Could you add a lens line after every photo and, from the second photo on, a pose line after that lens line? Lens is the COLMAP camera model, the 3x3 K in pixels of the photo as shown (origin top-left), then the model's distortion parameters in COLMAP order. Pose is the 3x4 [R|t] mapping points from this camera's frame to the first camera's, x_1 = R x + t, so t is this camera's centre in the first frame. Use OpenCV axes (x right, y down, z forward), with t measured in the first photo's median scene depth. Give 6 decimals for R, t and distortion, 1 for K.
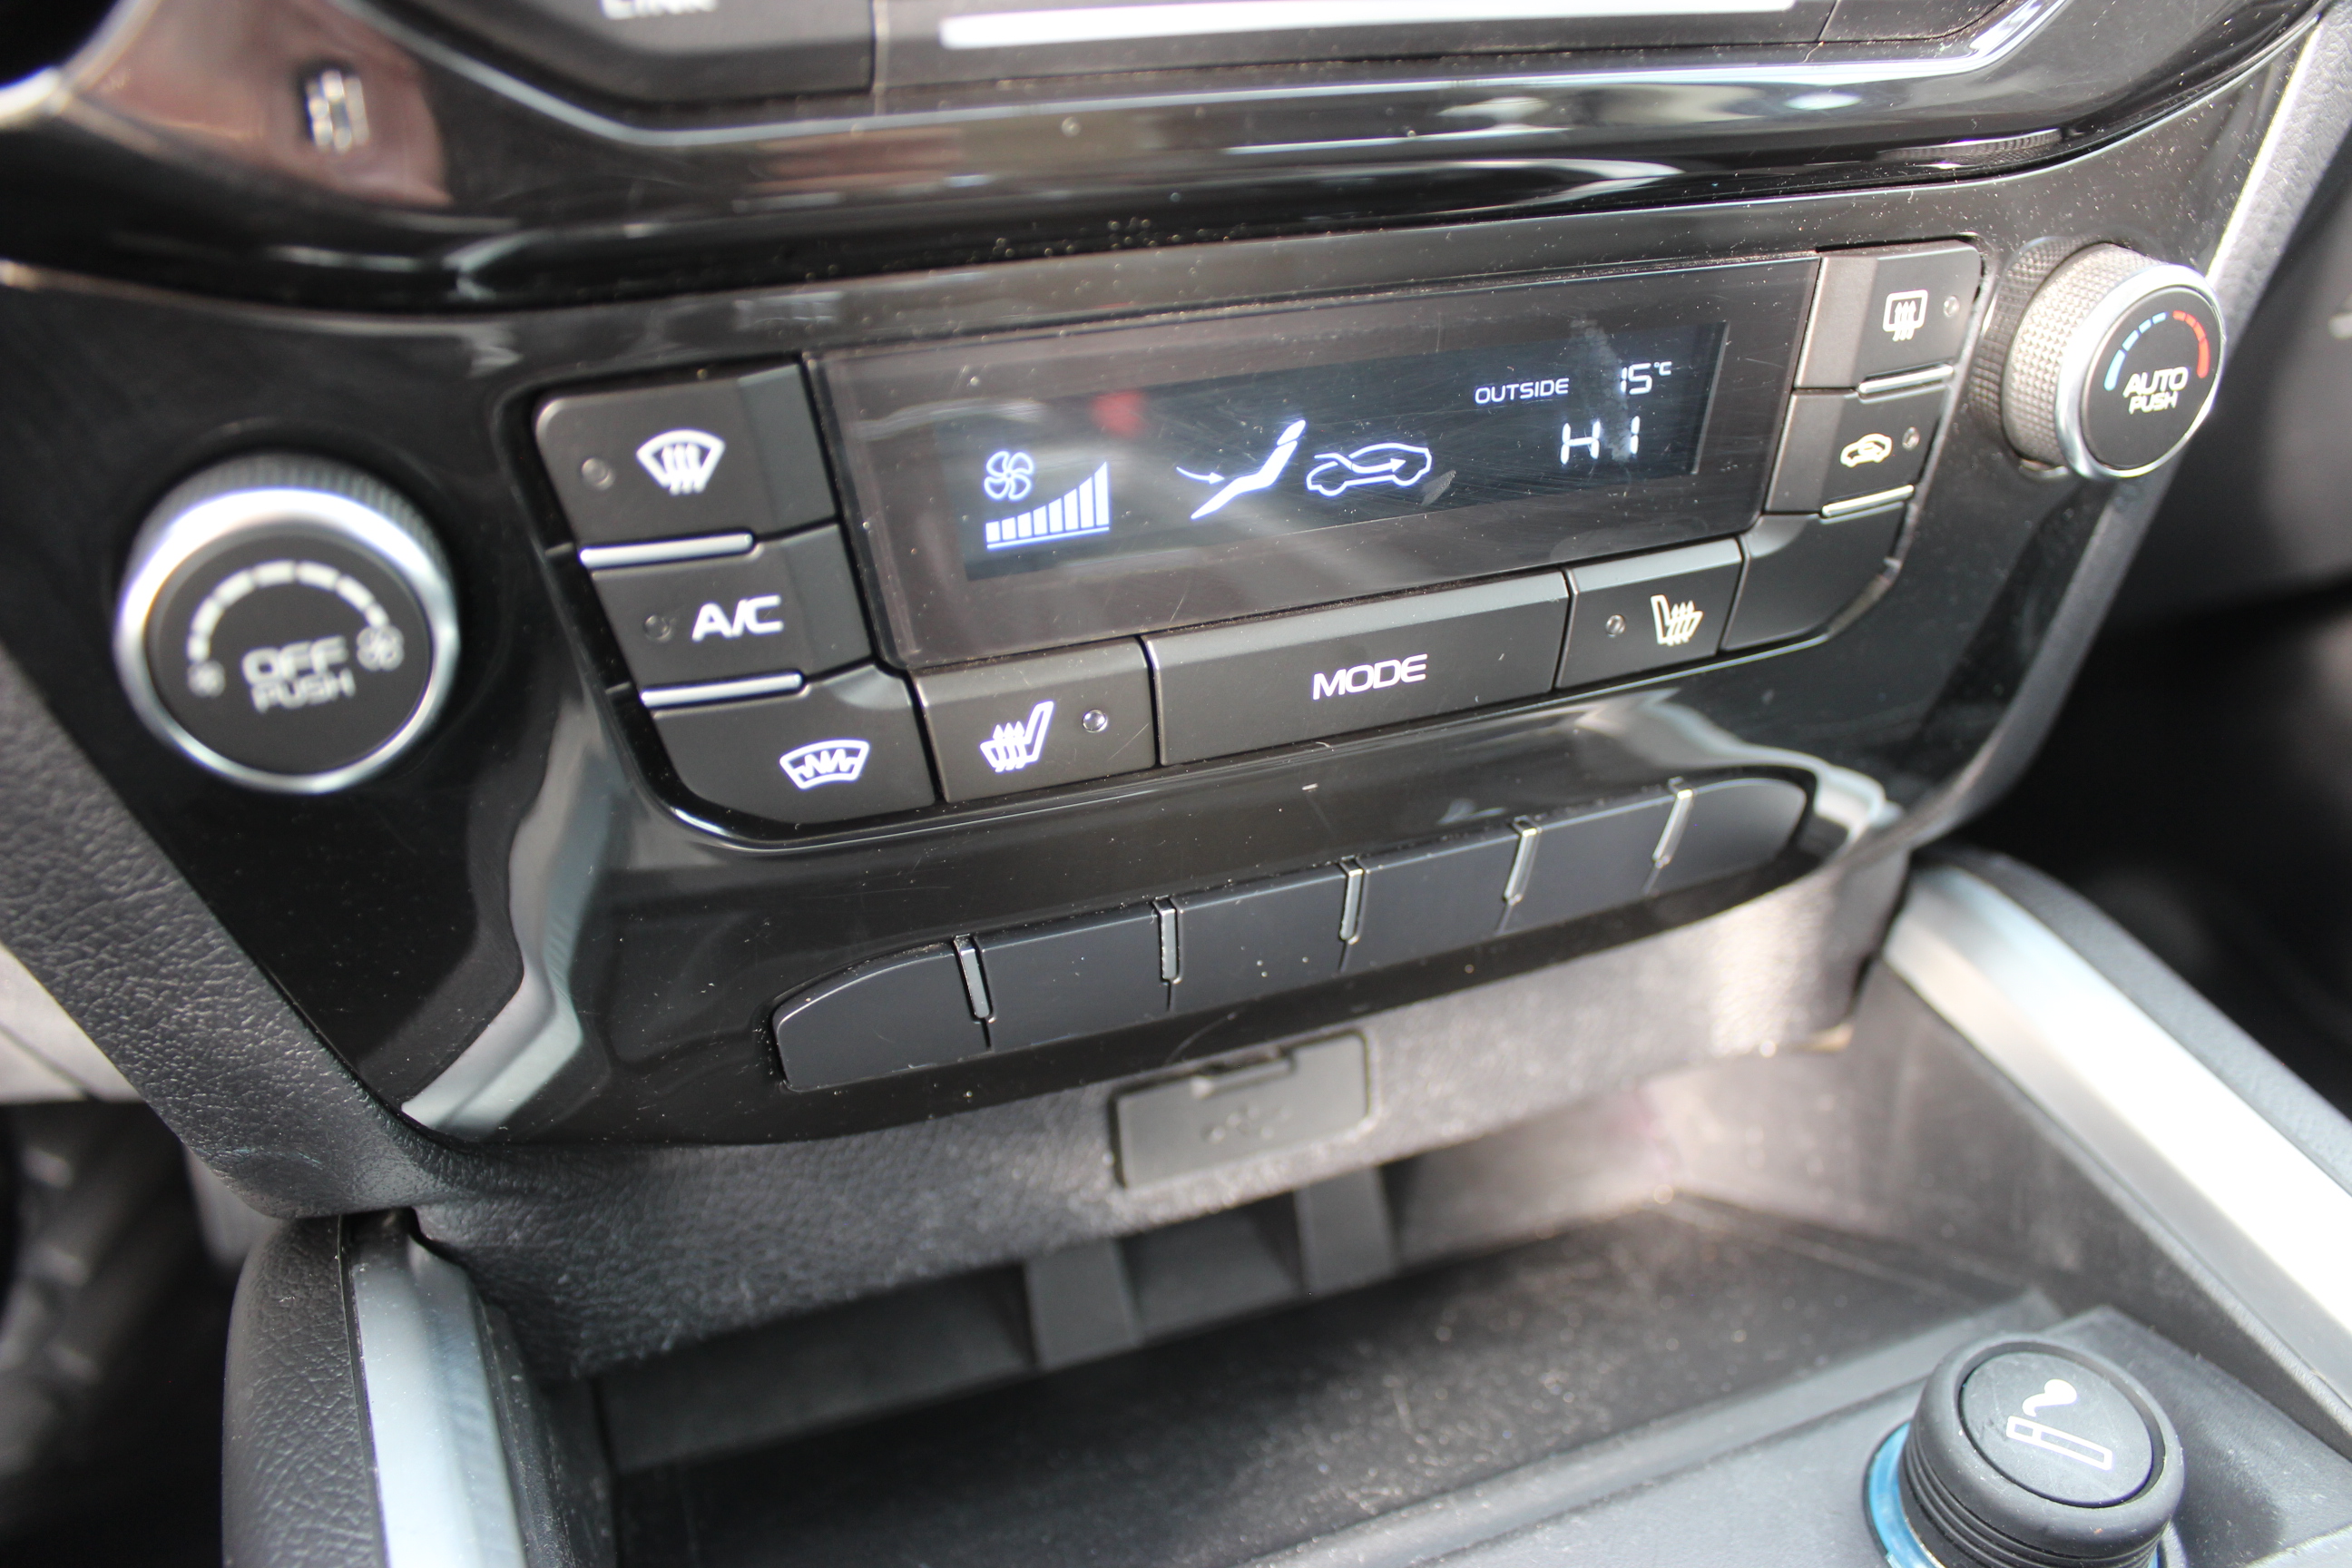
lens RADIAL K [[1909.4, 0, 1216.9], [0, 1909.4, 791.2], [0, 0, 1]] dist [-0.171049, 0.136549]
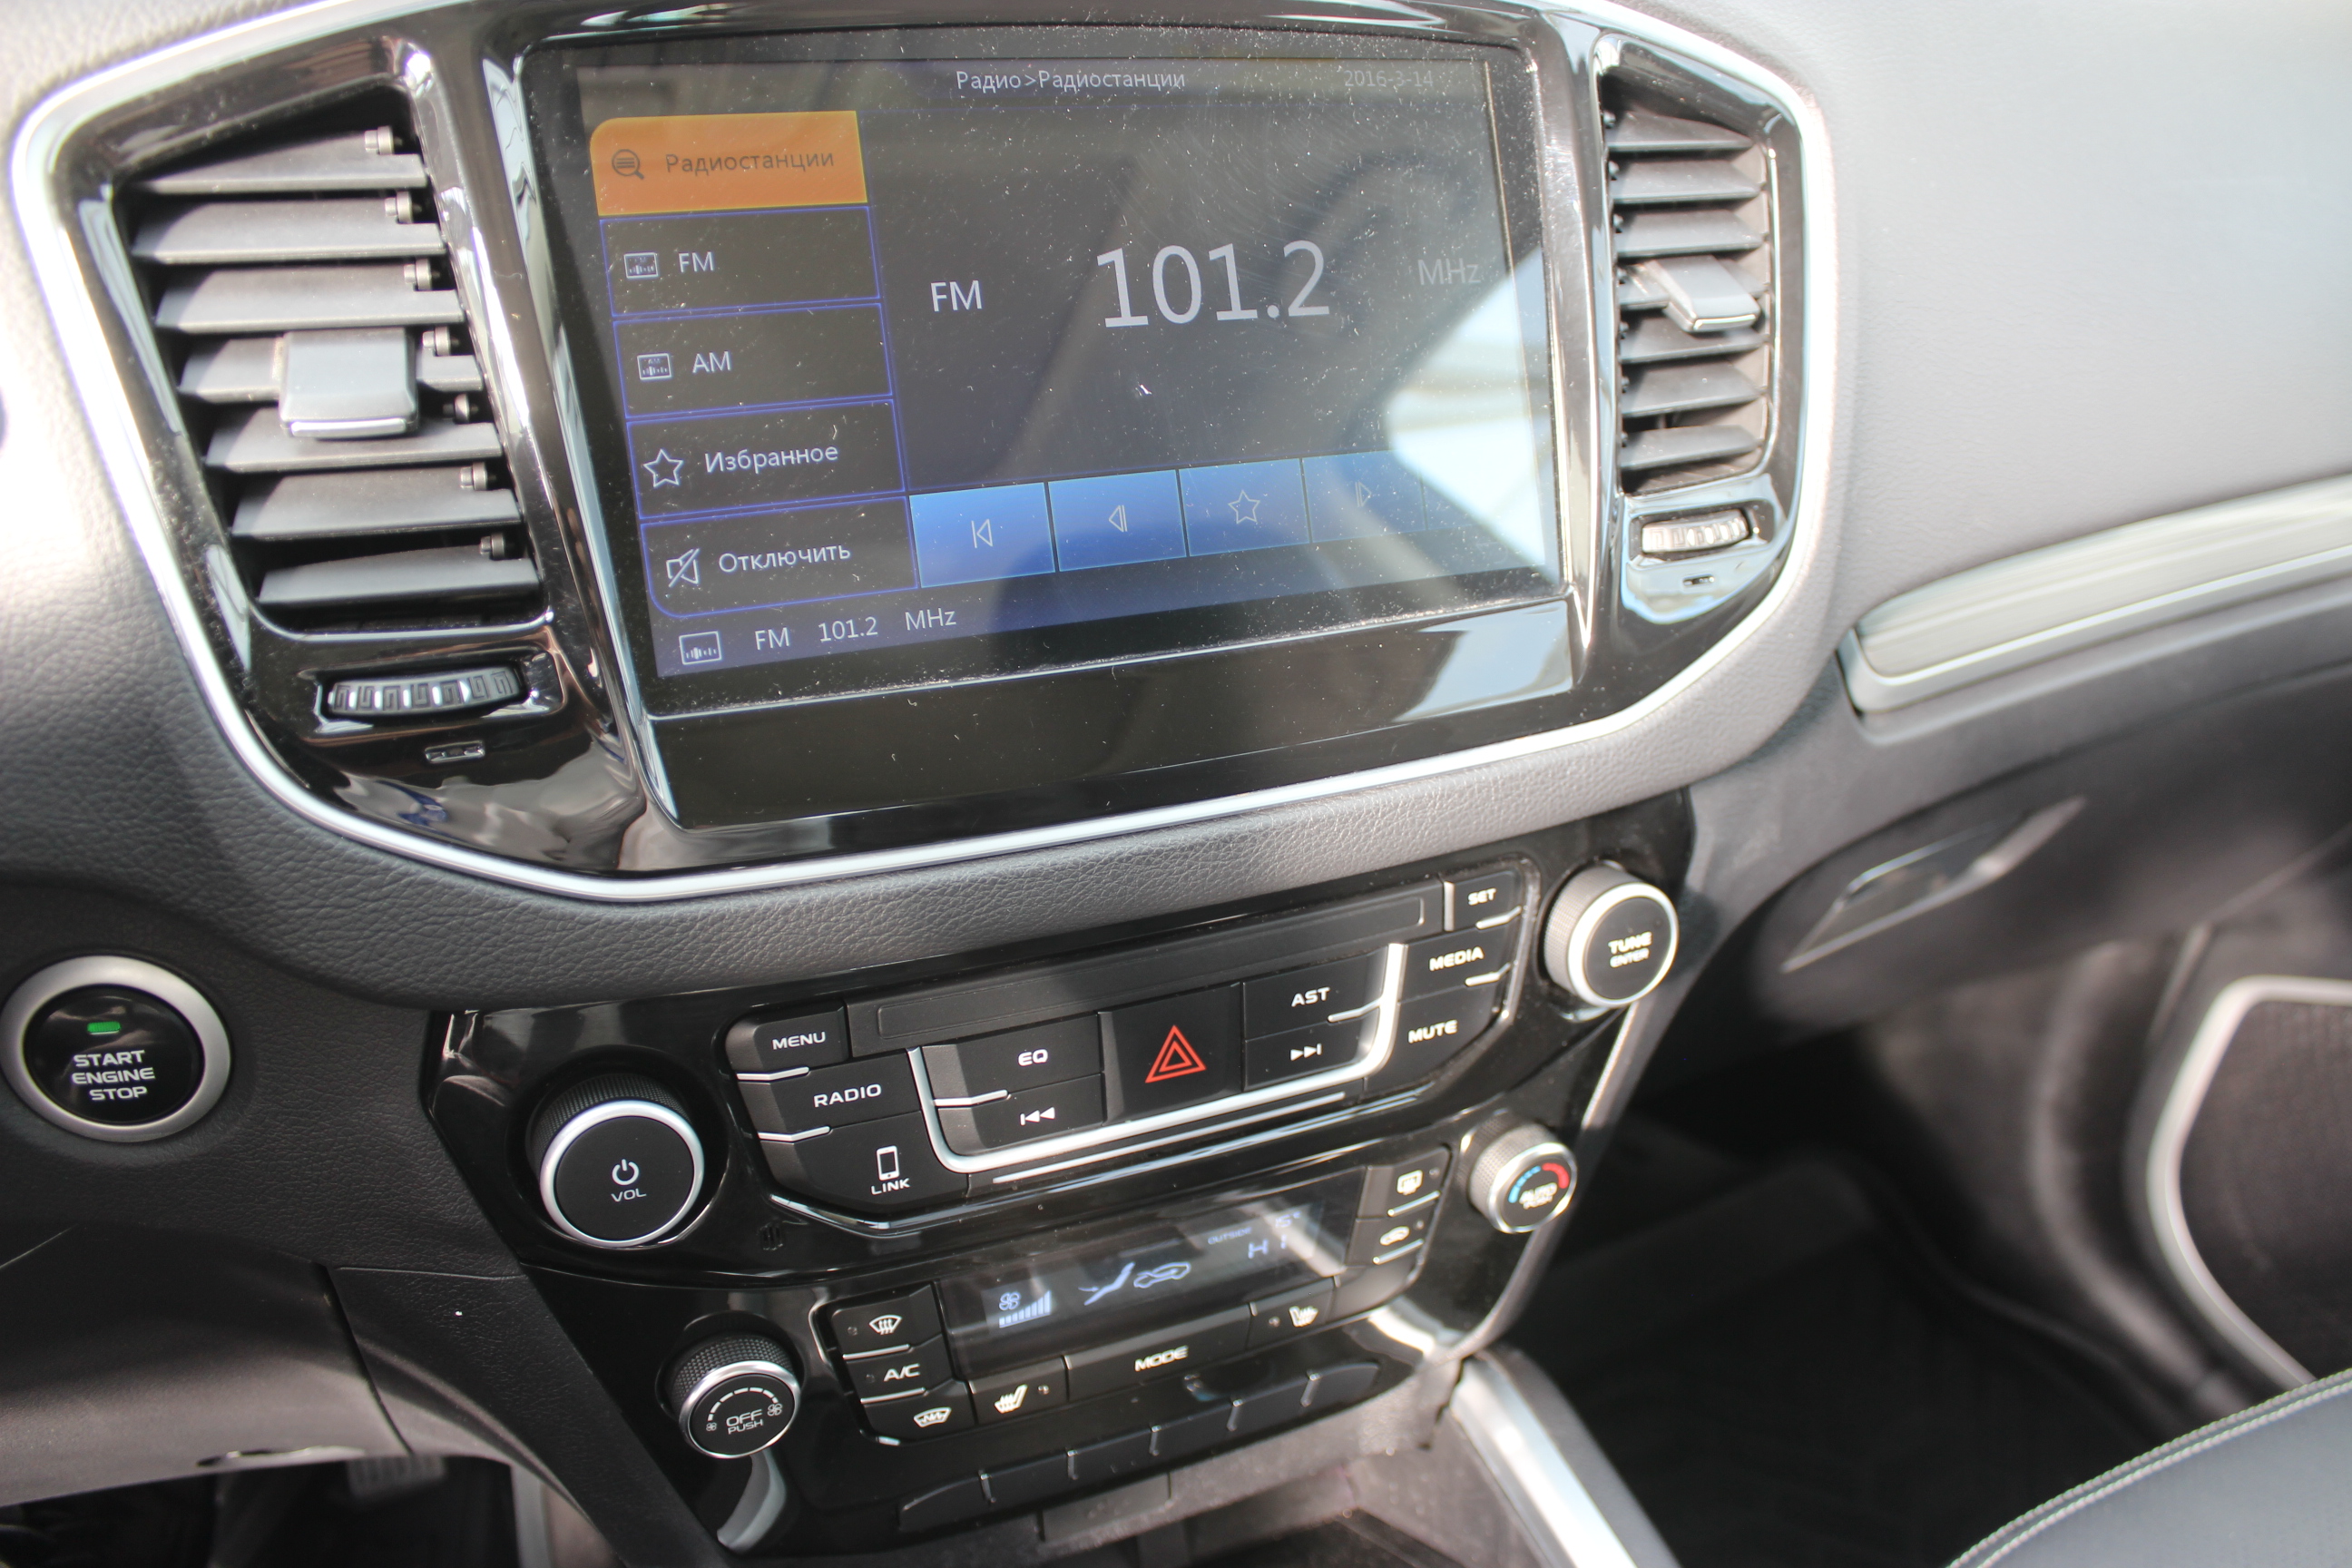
lens RADIAL K [[1909.4, 0, 1216.9], [0, 1909.4, 791.2], [0, 0, 1]] dist [-0.171049, 0.136549]
pose [[0.997773, 0.015847, 0.064787, -0.010911], [-0.012408, 0.998510, -0.053144, -0.644136], [-0.065532, 0.052222, 0.996483, -1.343621]]
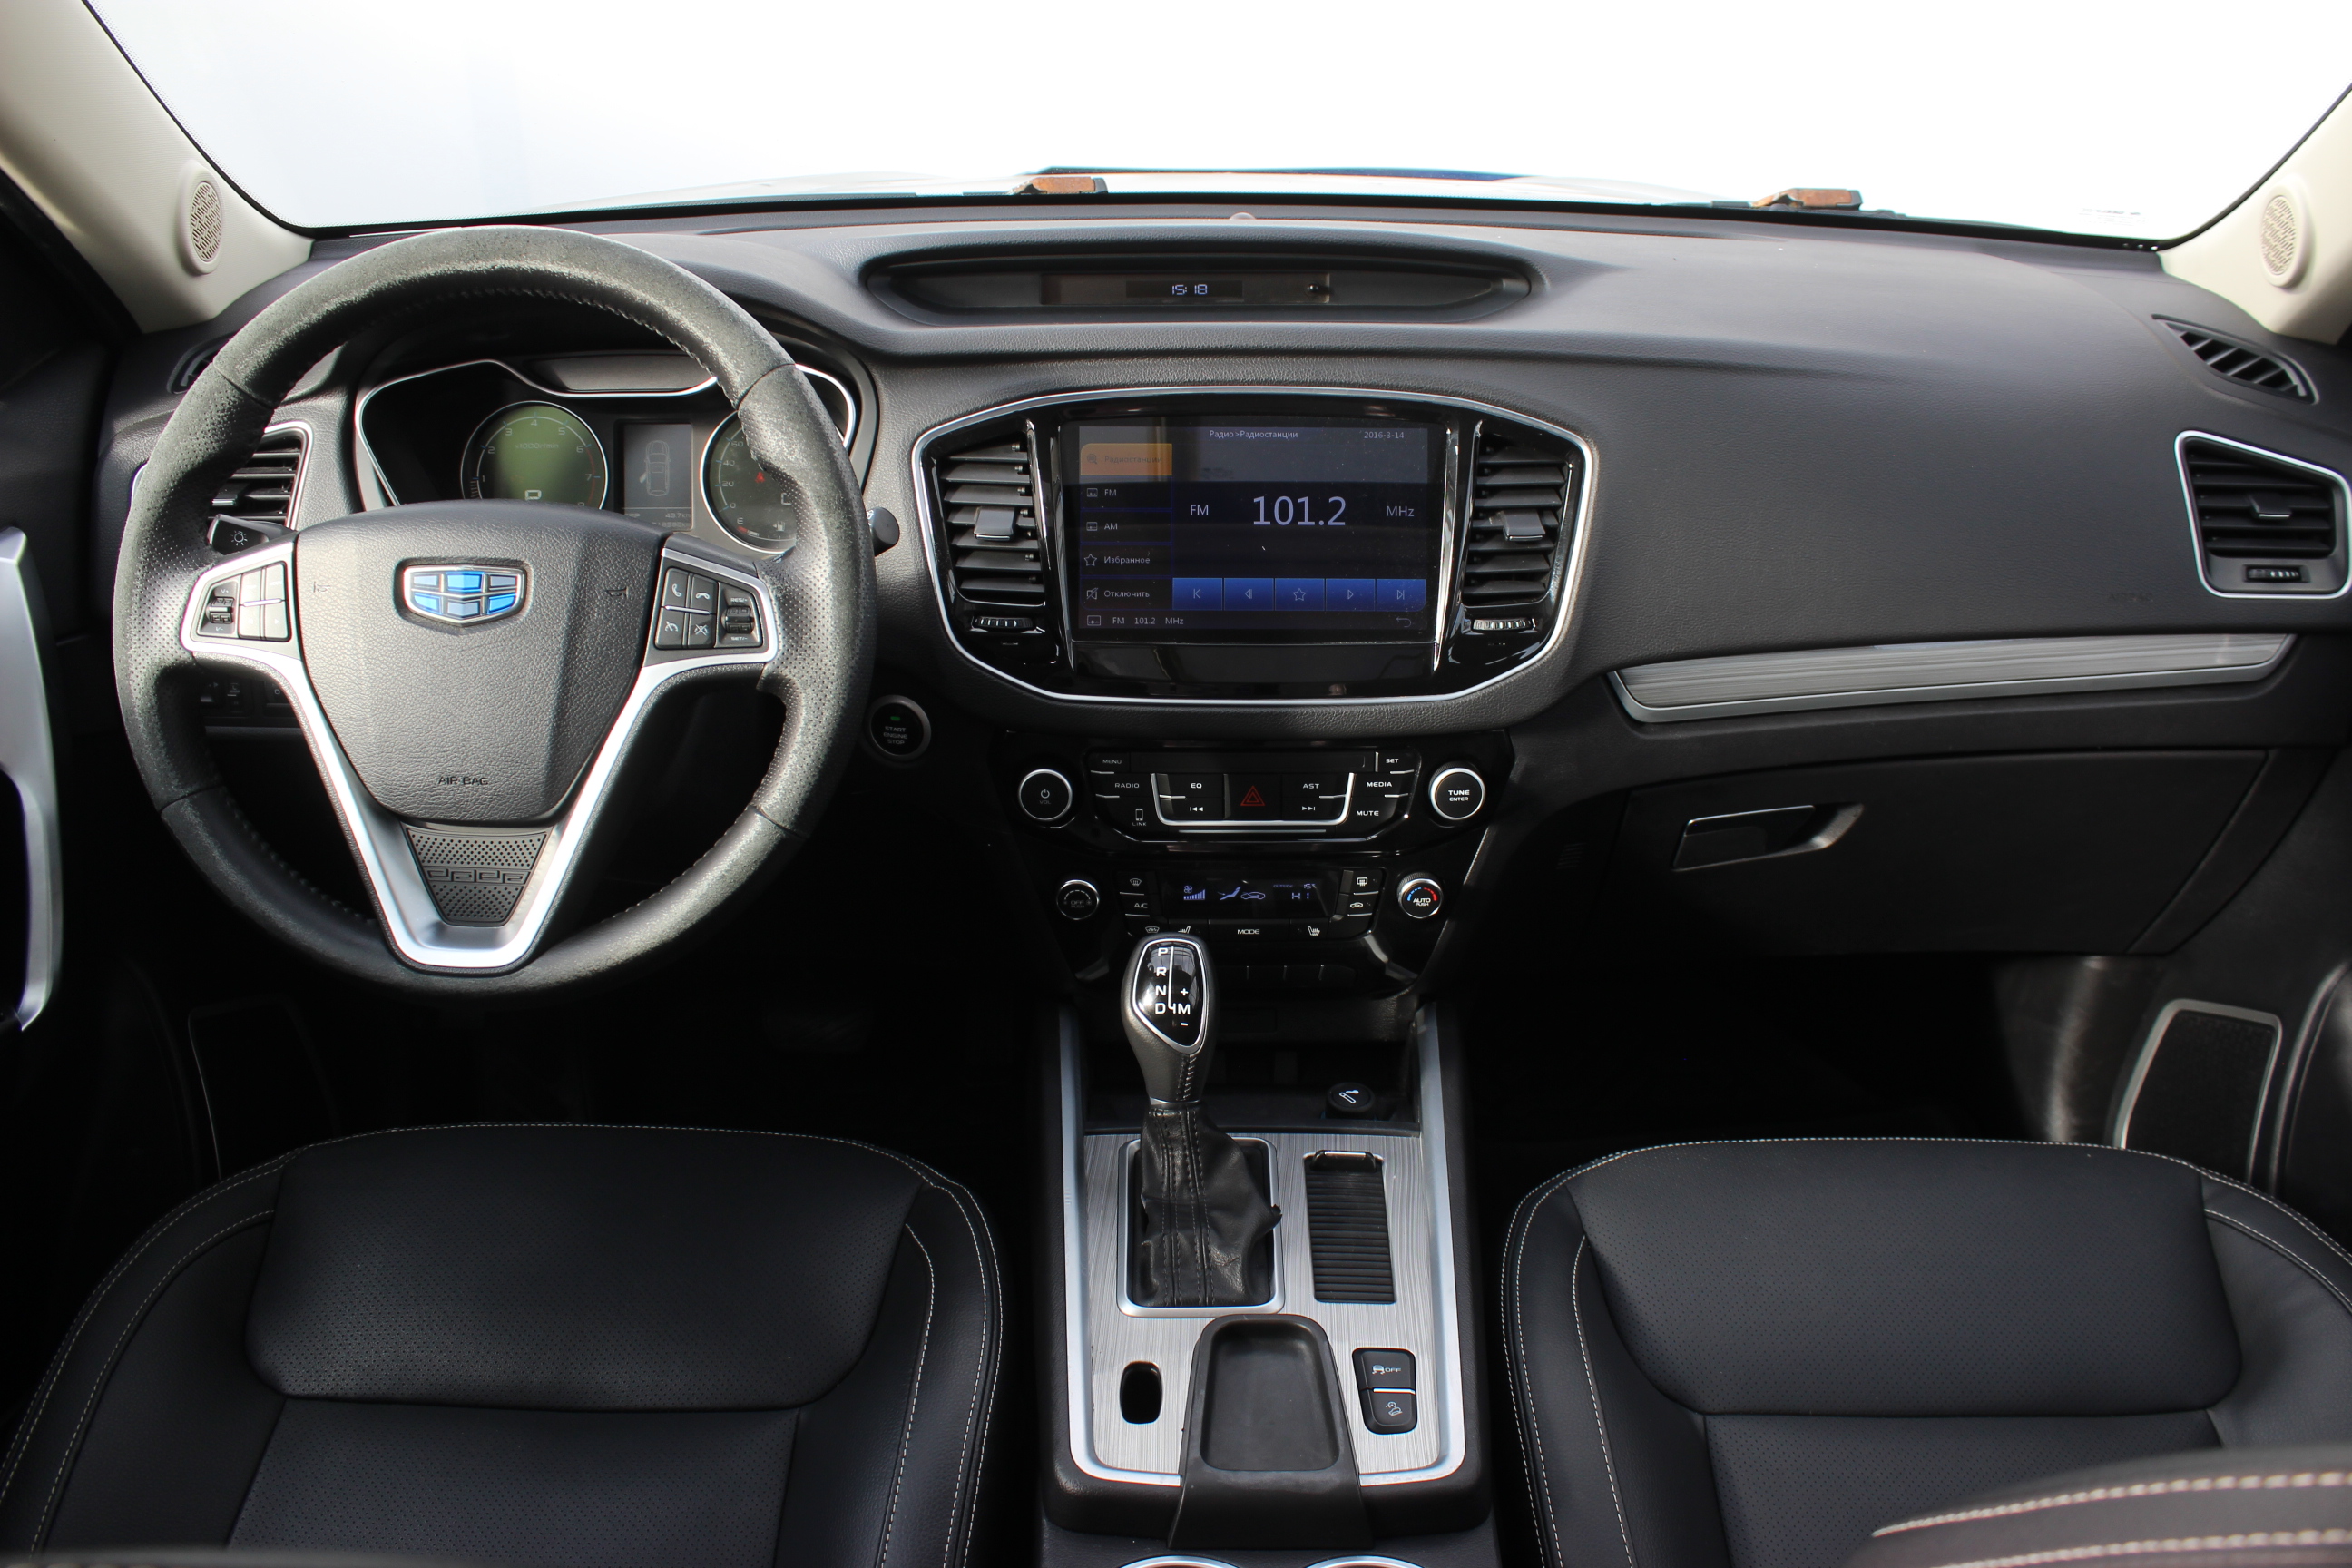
lens RADIAL K [[1909.4, 0, 1216.9], [0, 1909.4, 791.2], [0, 0, 1]] dist [-0.171049, 0.136549]
pose [[0.931782, 0.161199, -0.325264, 1.827879], [-0.186714, 0.981212, -0.048597, -0.182440], [0.311319, 0.106013, 0.944374, -4.576750]]
